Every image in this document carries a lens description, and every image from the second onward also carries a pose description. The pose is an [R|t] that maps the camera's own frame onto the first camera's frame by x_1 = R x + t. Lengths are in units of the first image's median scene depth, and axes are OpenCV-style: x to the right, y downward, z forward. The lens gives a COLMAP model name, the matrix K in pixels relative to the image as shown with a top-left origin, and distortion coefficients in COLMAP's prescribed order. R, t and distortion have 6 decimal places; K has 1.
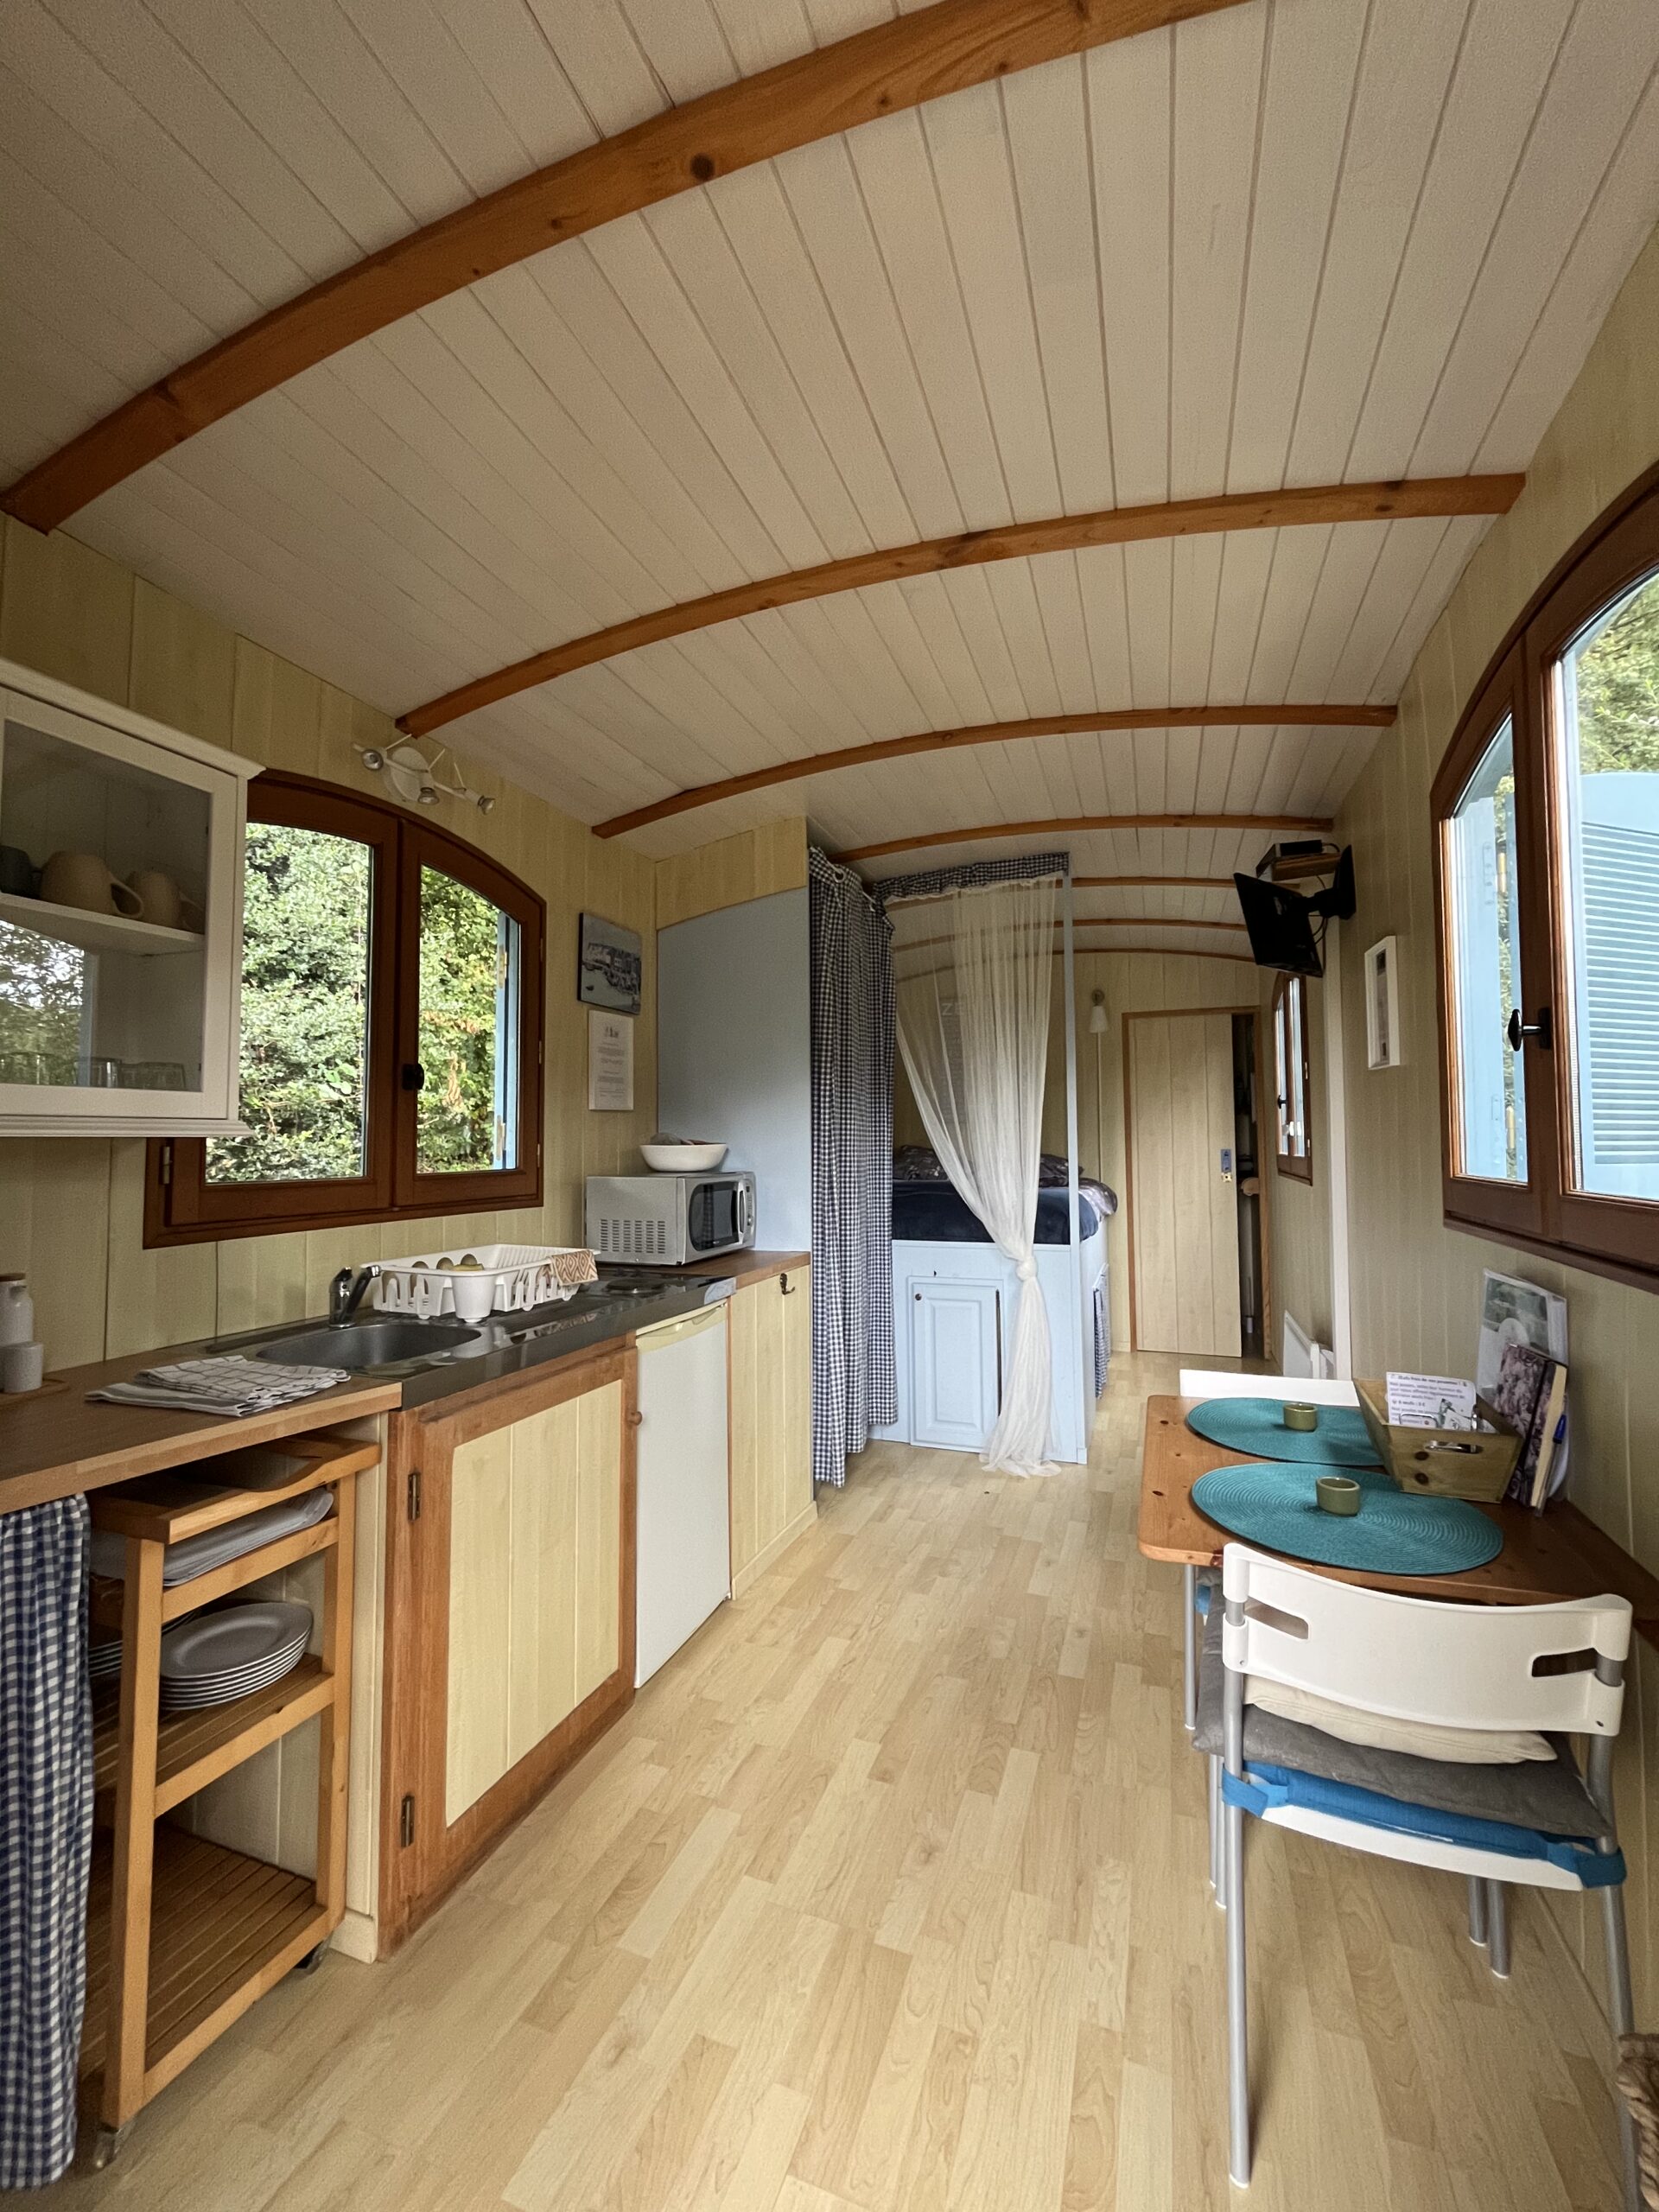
lens RADIAL K [[898.2, 0, 838.9], [0, 898.2, 1099.2], [0, 0, 1]] dist [-0.003315, -0.000186]
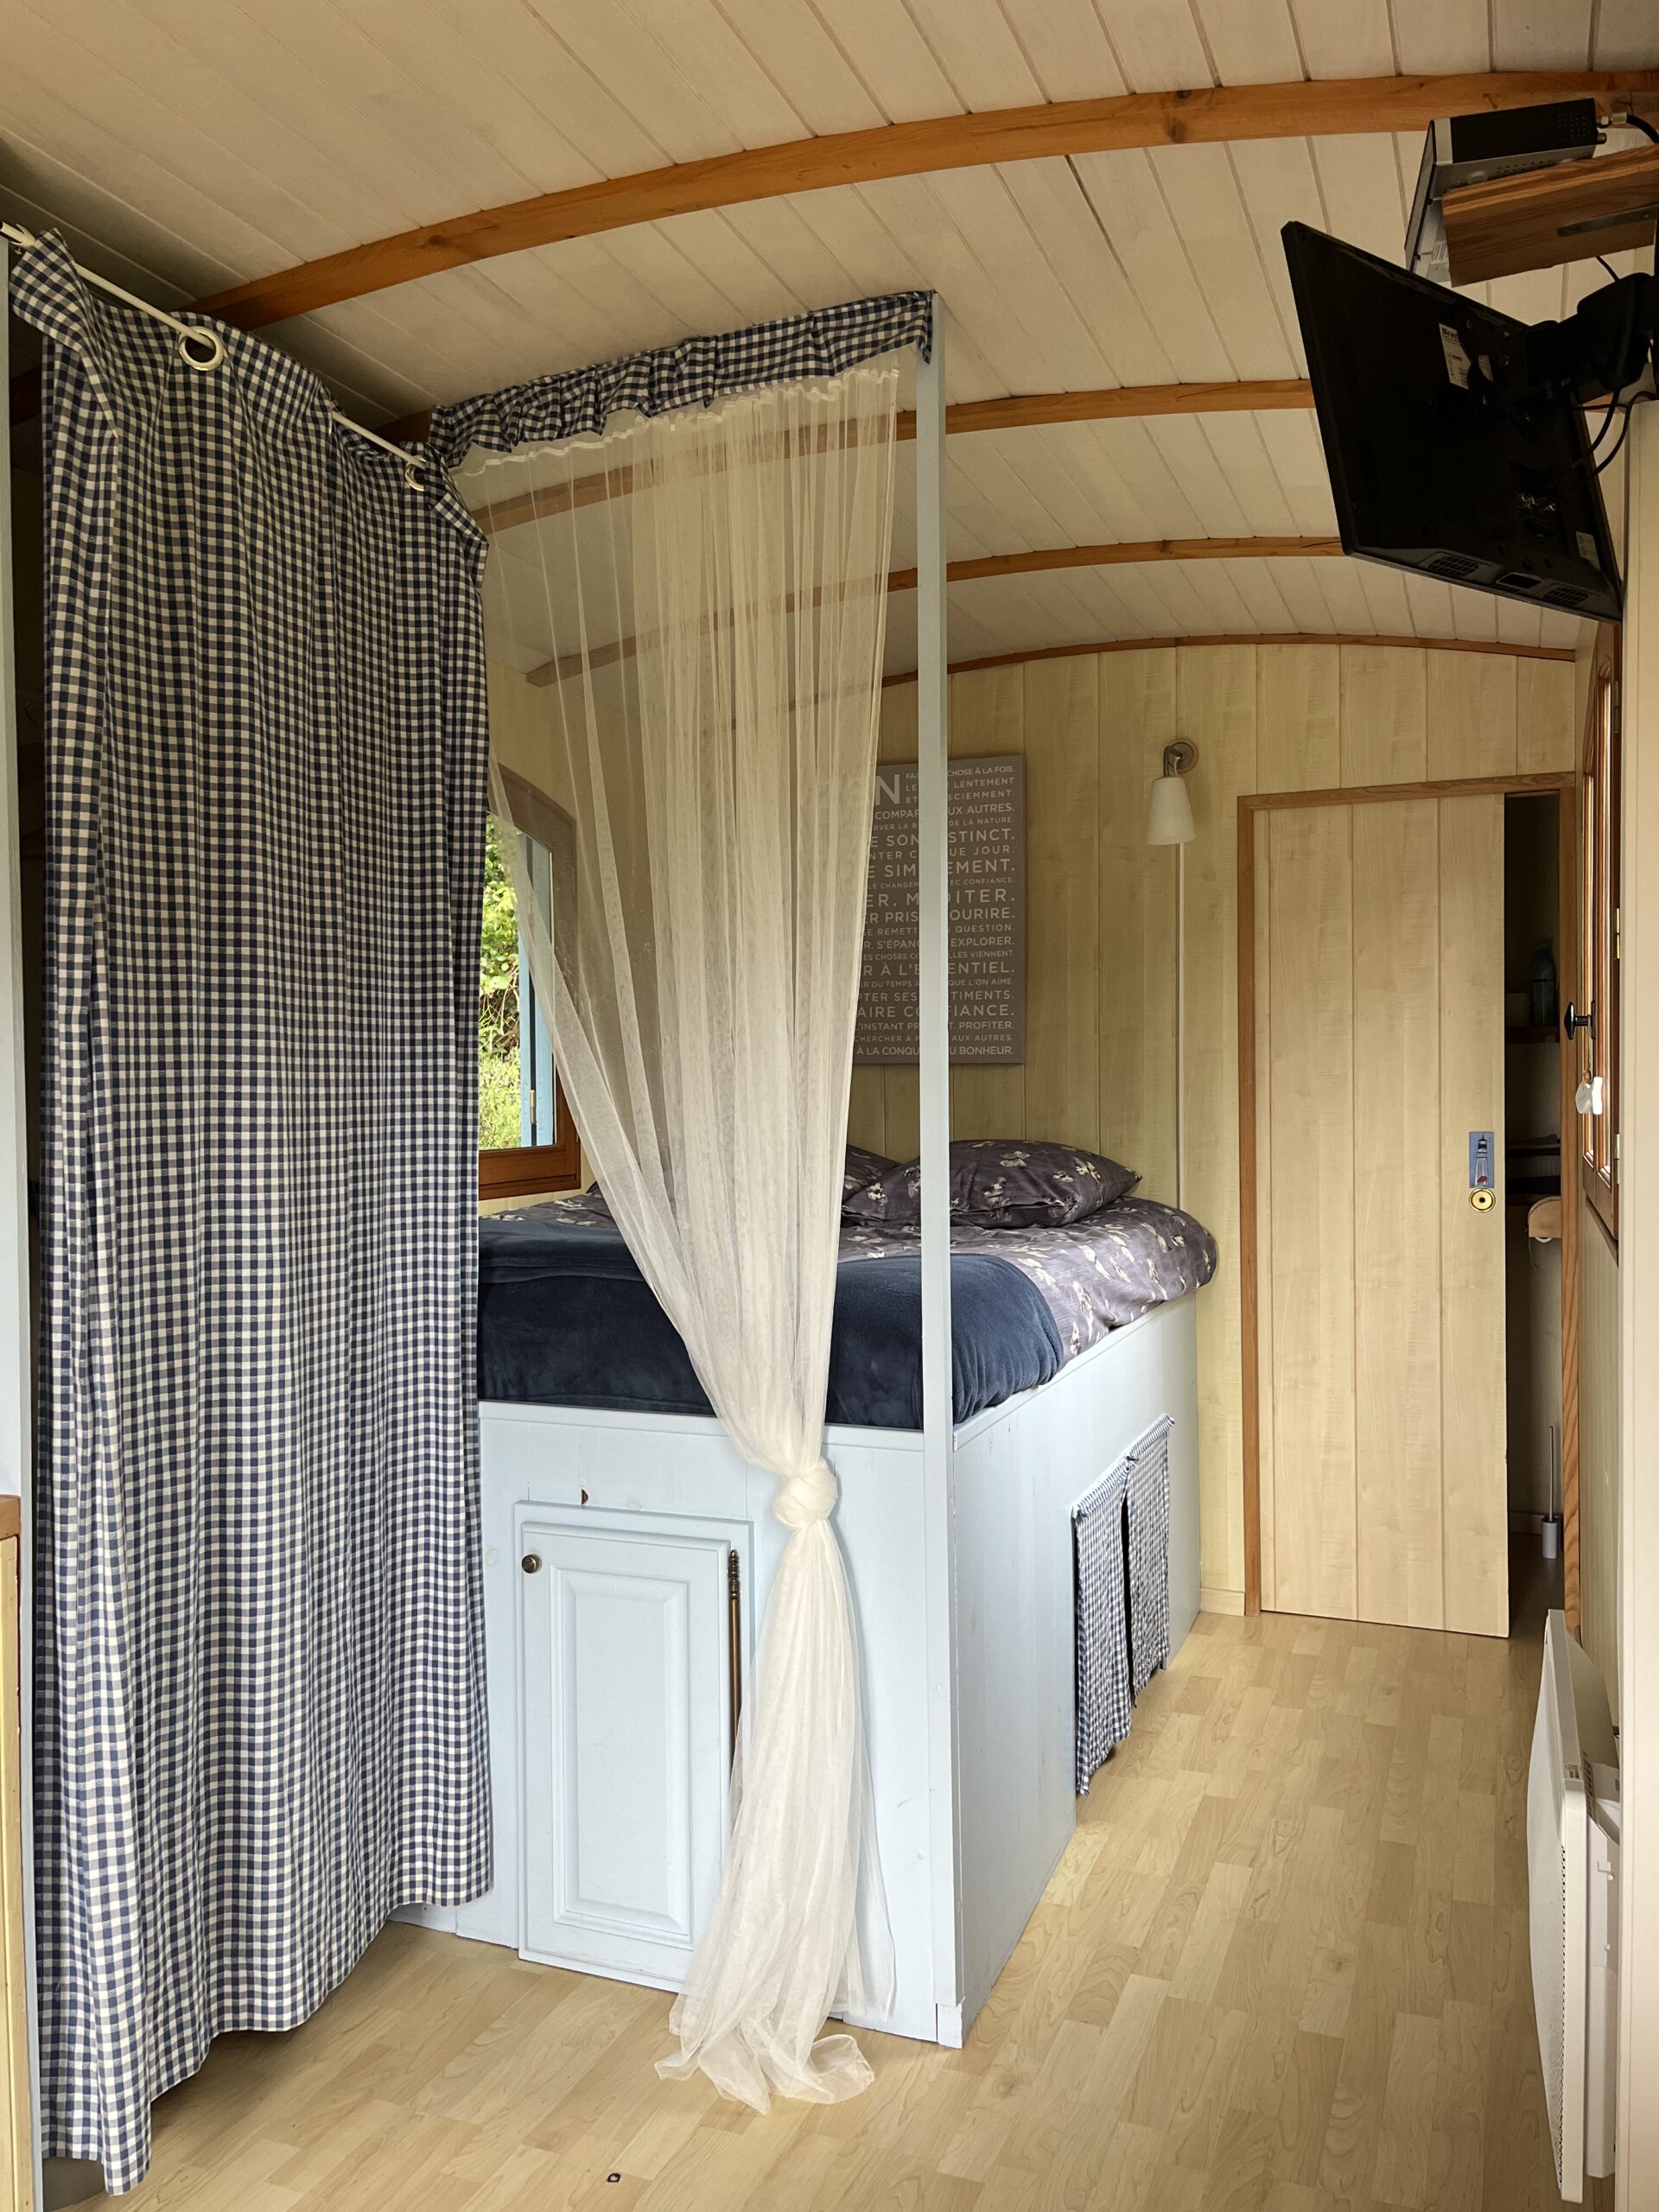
lens RADIAL K [[1659.1, 0, 838.8], [0, 1659.1, 1108.0], [0, 0, 1]] dist [0.023787, -0.022423]
pose [[0.999400, -0.002591, -0.034531, 0.241755], [0.004884, 0.997775, 0.066497, -0.009058], [0.034282, -0.066626, 0.997189, 0.349698]]
